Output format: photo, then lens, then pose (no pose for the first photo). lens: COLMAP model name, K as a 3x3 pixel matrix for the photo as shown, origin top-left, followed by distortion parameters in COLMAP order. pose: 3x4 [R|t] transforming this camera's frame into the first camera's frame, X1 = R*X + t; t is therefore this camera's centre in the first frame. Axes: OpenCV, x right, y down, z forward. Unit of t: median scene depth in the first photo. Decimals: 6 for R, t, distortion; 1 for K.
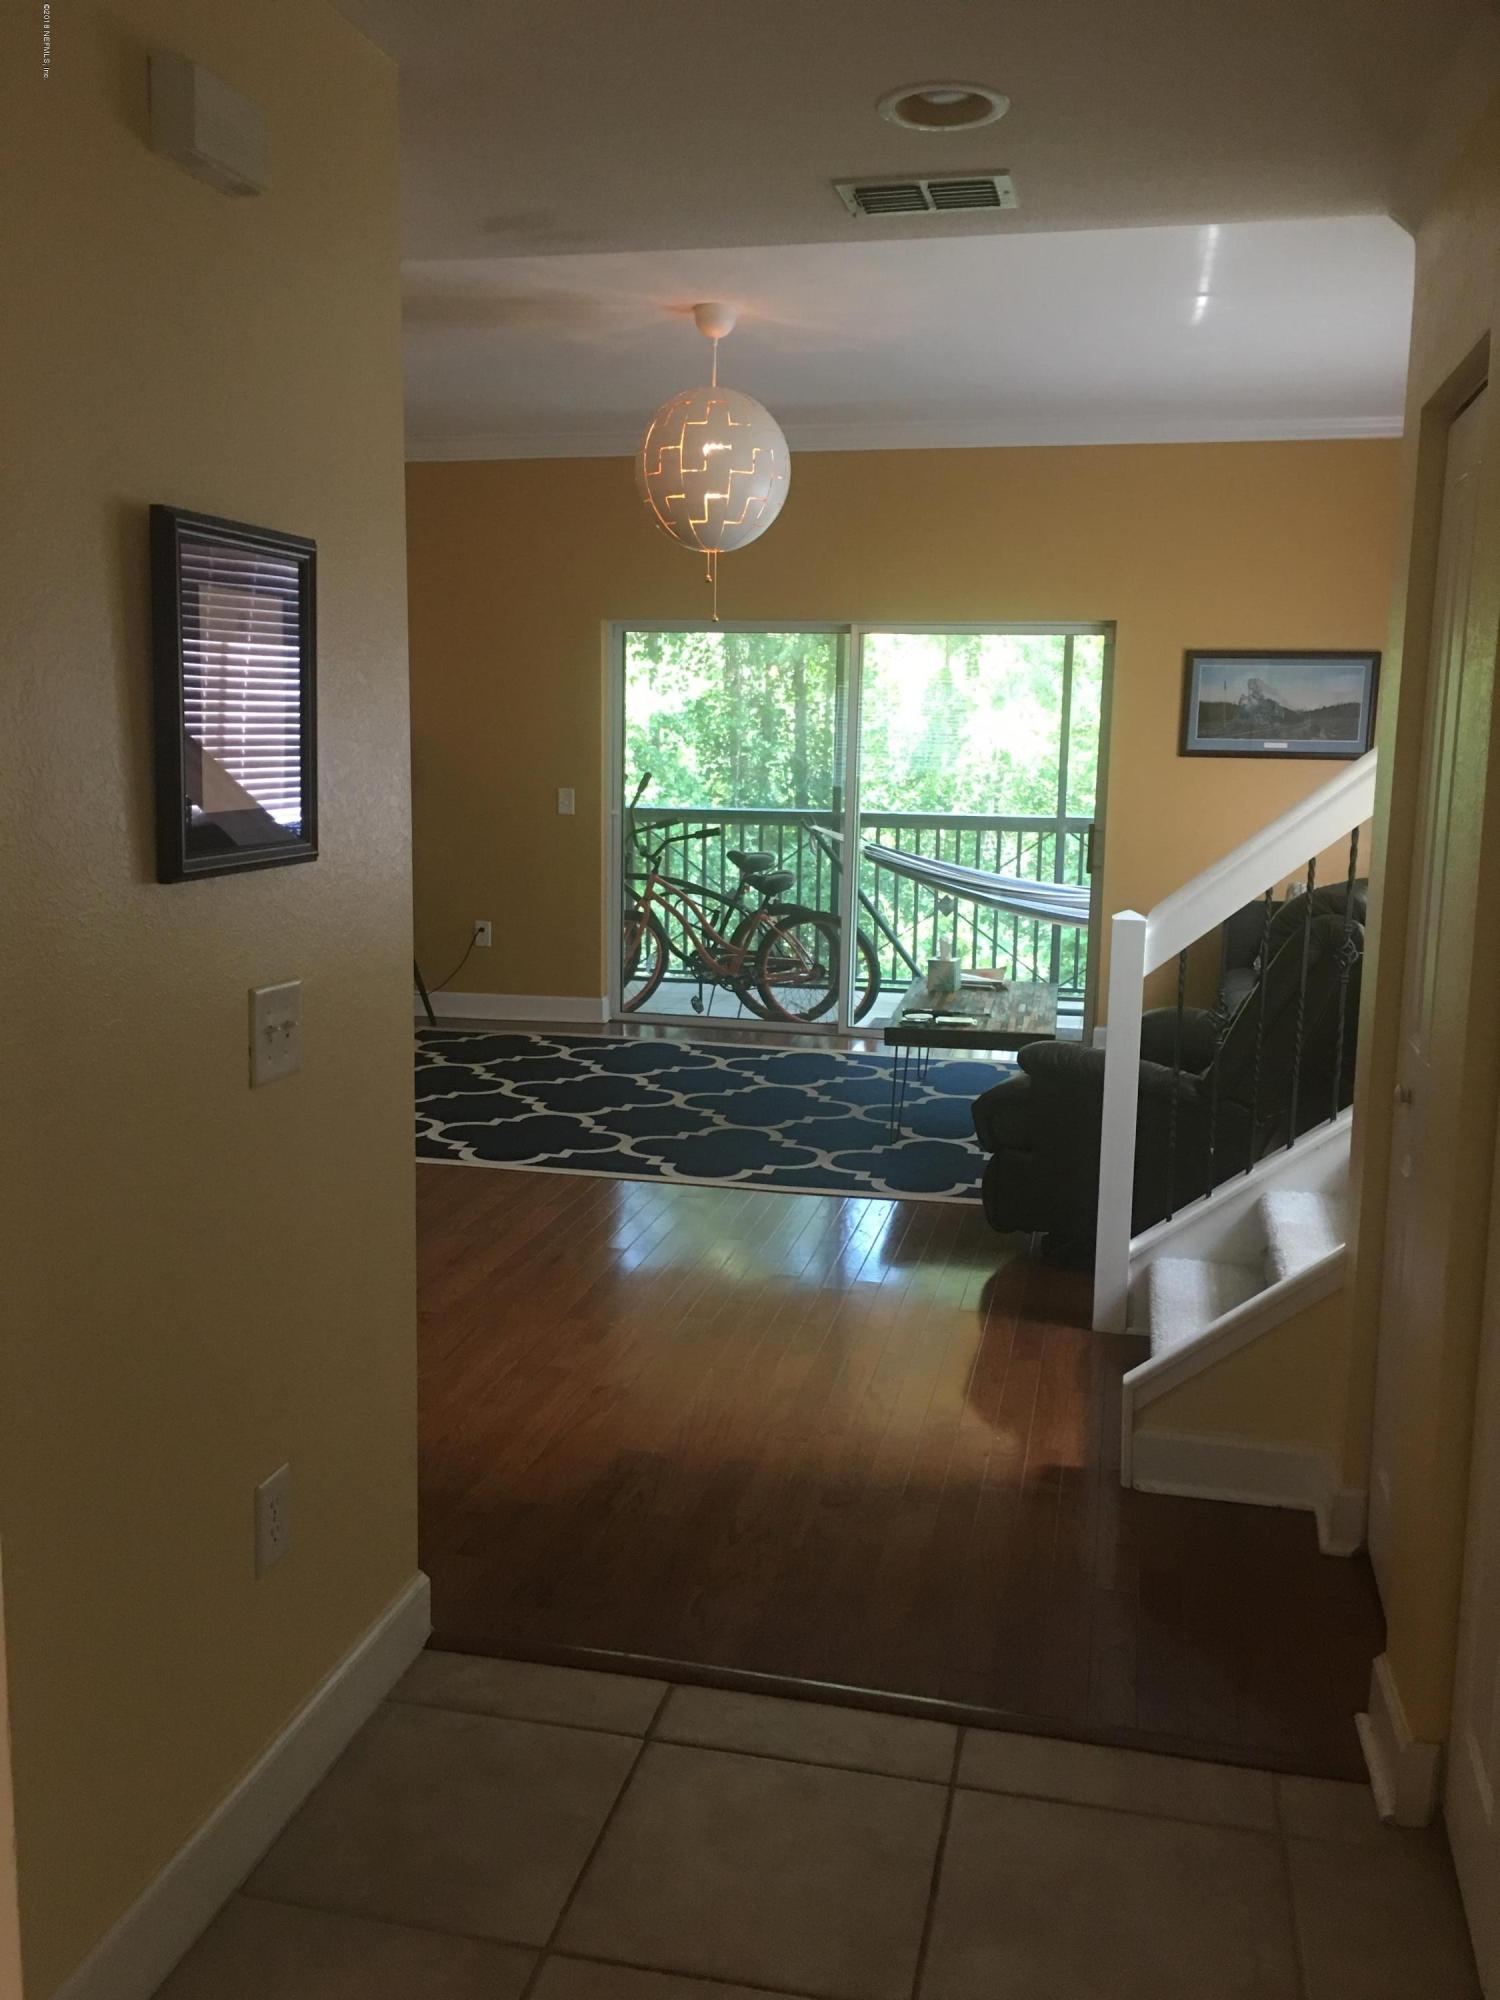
lens RADIAL K [[1707.6, 0, 745.1], [0, 1707.6, 987.2], [0, 0, 1]] dist [0.086396, -0.127133]
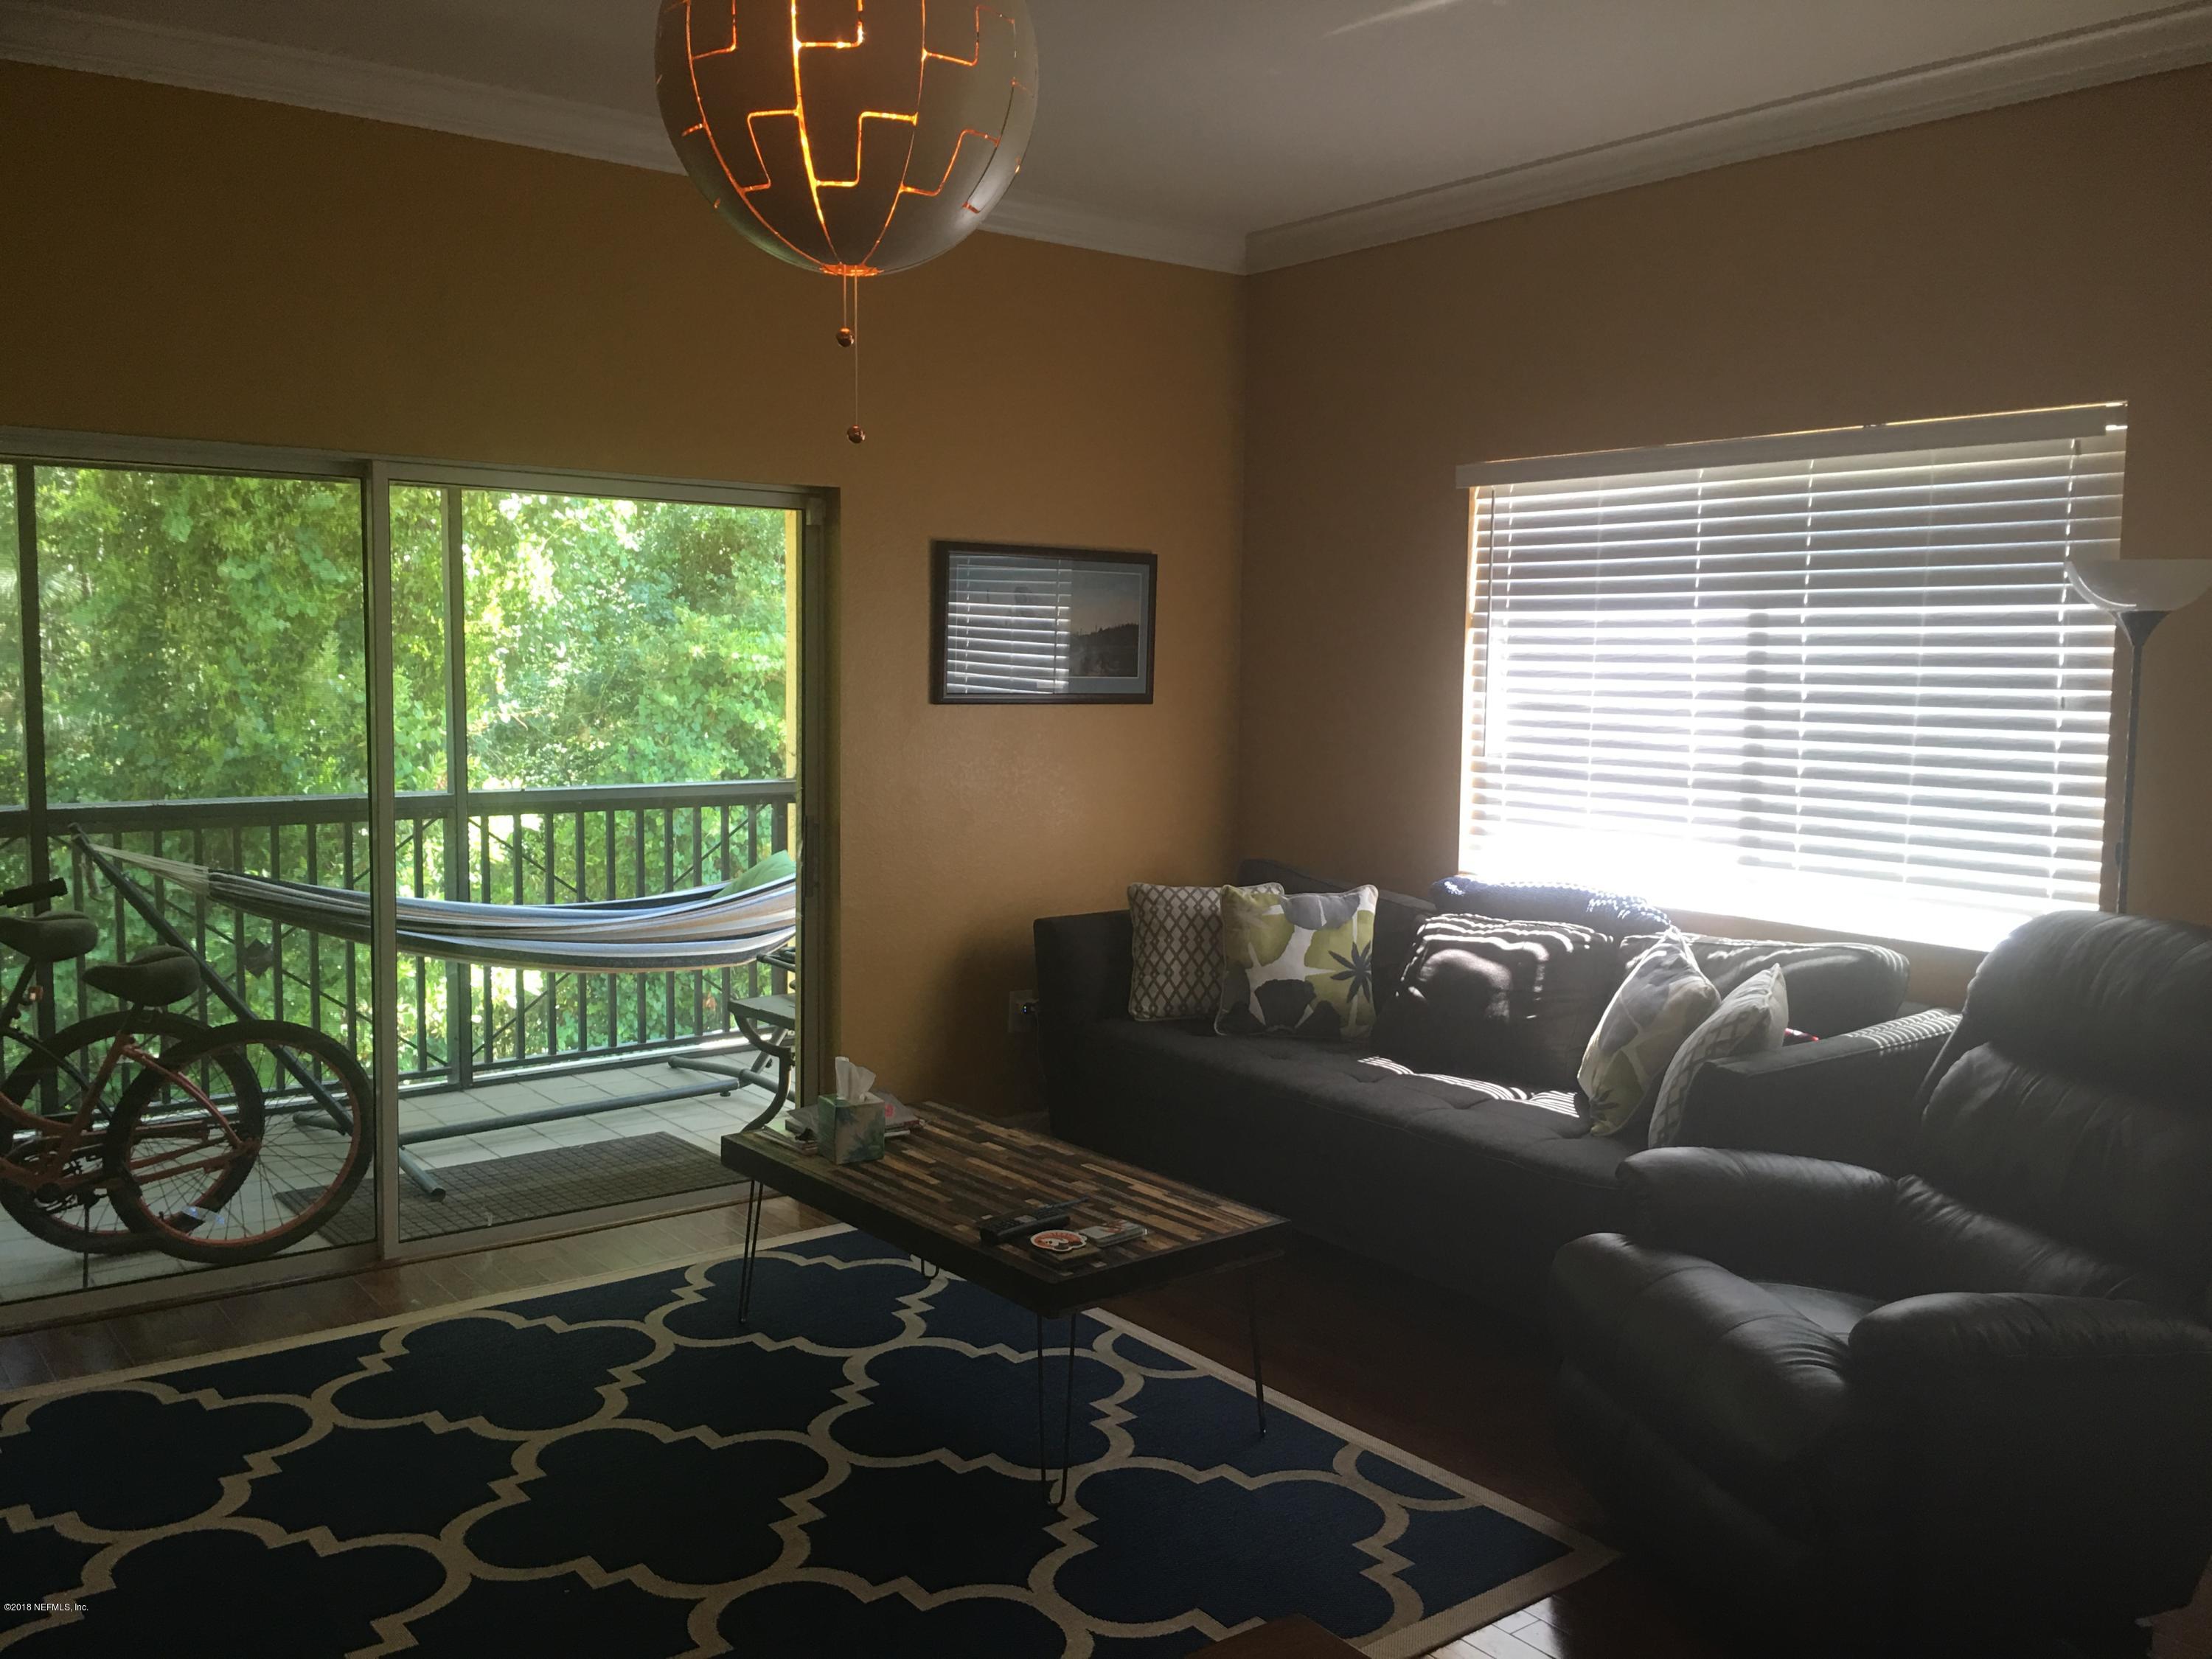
lens RADIAL K [[1888.6, 0, 1093.0], [0, 1888.6, 822.0], [0, 0, 1]] dist [0.086396, -0.127133]
pose [[0.632809, -0.081882, 0.769966, -0.238713], [0.115156, 0.993287, 0.010988, -0.083497], [-0.765697, 0.081713, 0.637990, 0.461536]]
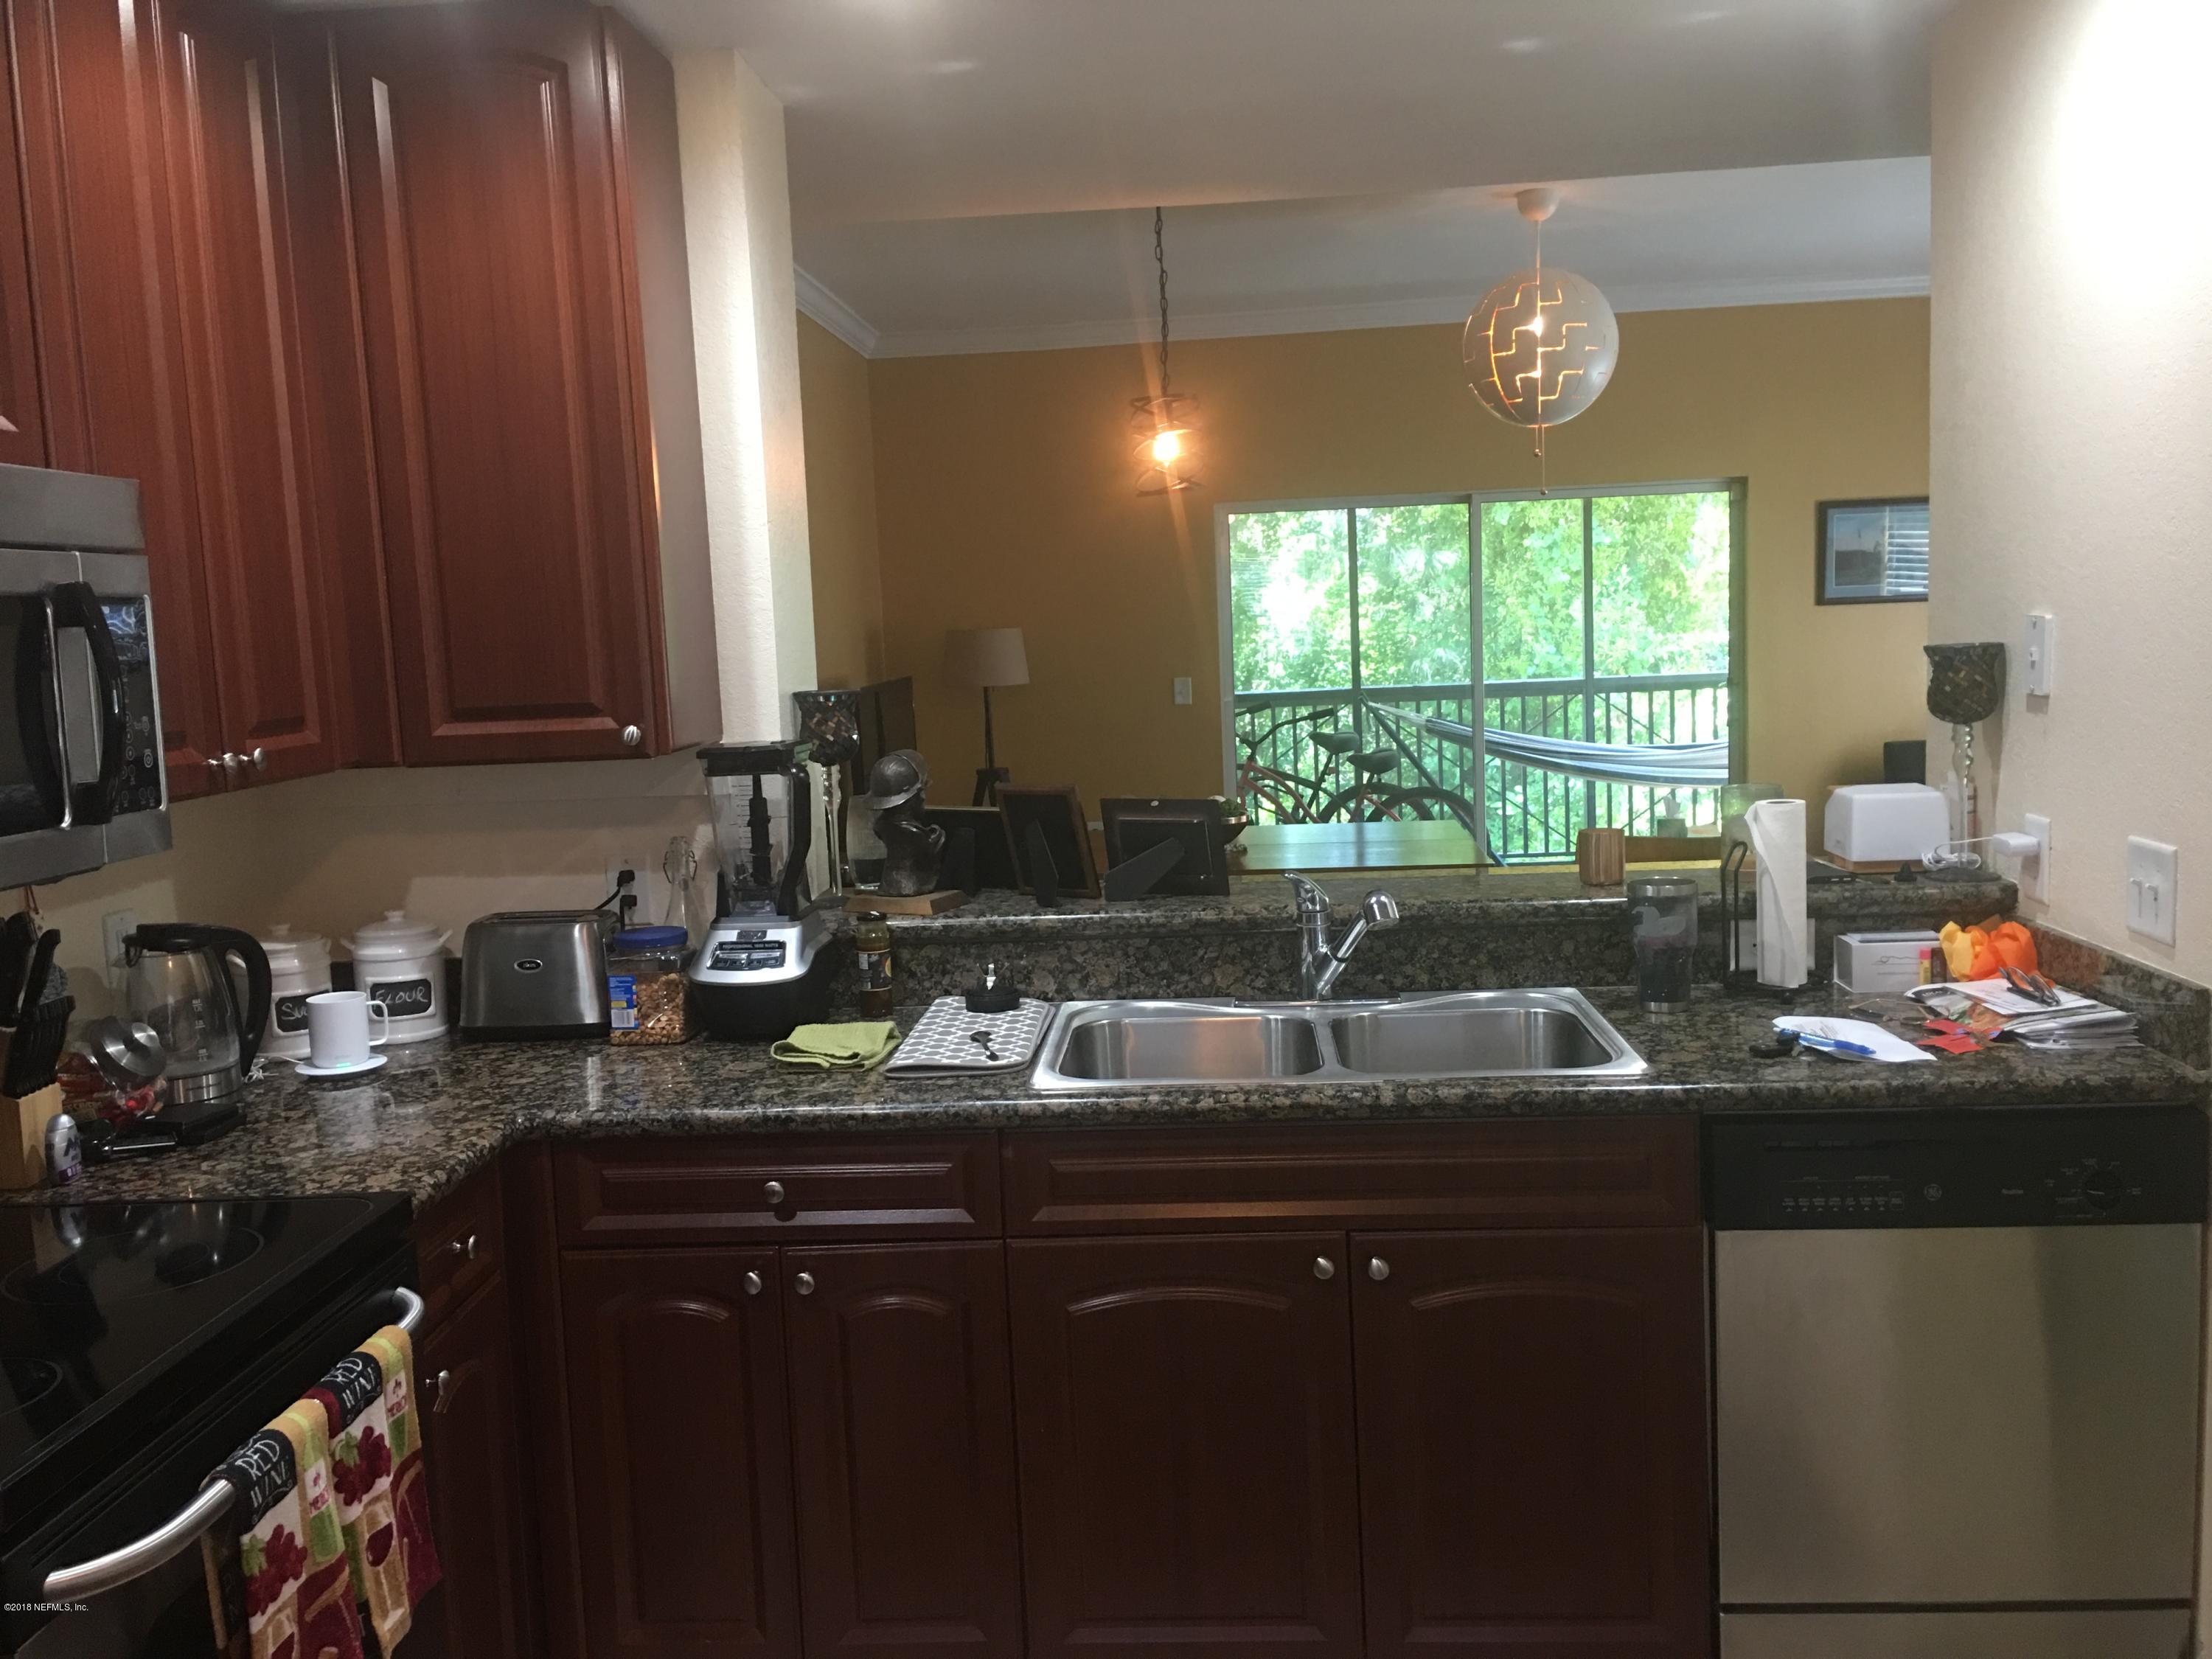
lens RADIAL K [[1888.6, 0, 1093.0], [0, 1888.6, 822.0], [0, 0, 1]] dist [0.086396, -0.127133]
pose [[0.985192, -0.077298, 0.153040, -0.324108], [0.083592, 0.995881, -0.035119, -0.002301], [-0.149695, 0.047392, 0.987596, -0.043174]]
